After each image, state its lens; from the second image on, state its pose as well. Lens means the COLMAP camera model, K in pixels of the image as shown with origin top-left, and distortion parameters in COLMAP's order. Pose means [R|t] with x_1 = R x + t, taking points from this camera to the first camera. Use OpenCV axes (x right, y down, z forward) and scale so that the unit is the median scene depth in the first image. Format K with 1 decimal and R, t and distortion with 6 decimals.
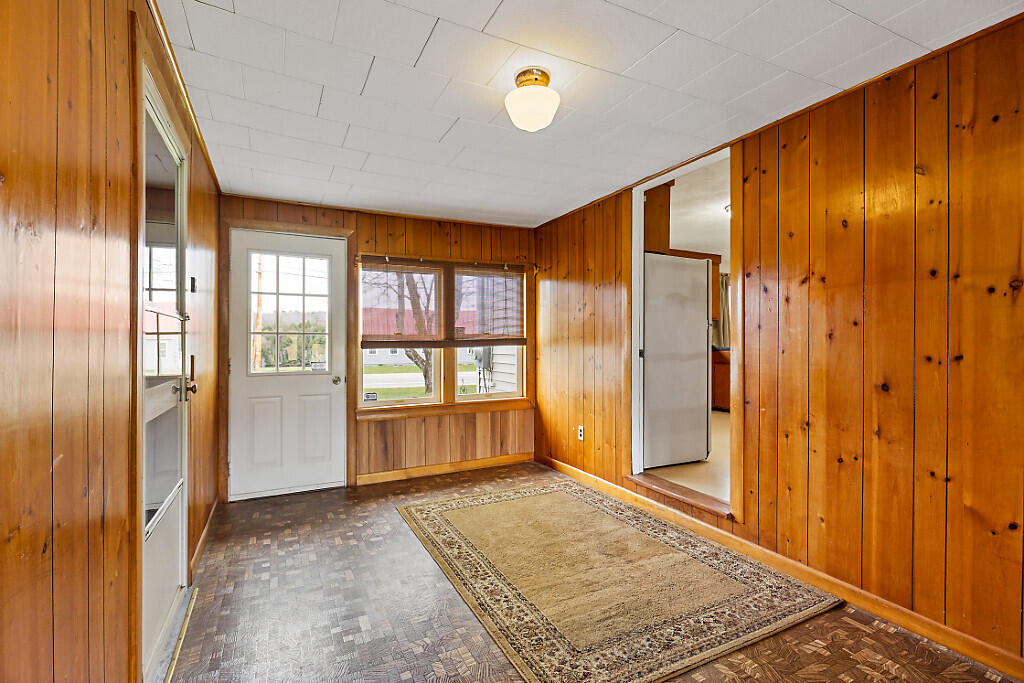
lens RADIAL K [[462.4, 0, 487.6], [0, 462.4, 341.2], [0, 0, 1]] dist [0.000469, 0.000106]
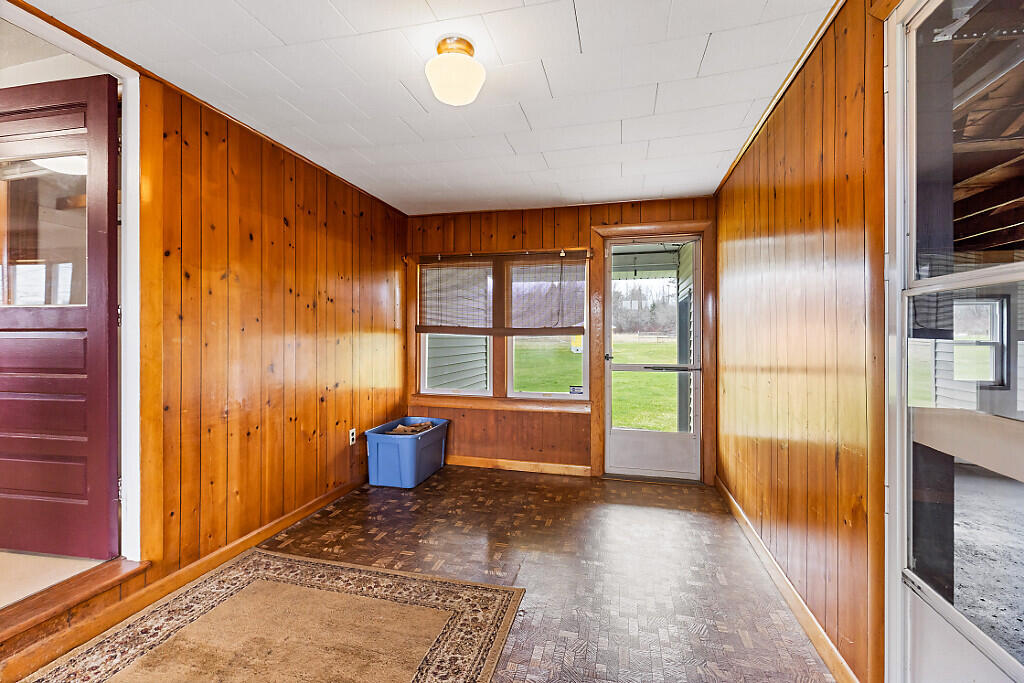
lens RADIAL K [[469.1, 0, 508.7], [0, 469.1, 333.0], [0, 0, 1]] dist [-0.001975, -0.000161]
pose [[-0.784159, 0.004383, 0.620545, -0.504936], [-0.000826, 0.999967, -0.008106, 0.006223], [-0.620560, -0.006869, -0.784129, 1.495732]]
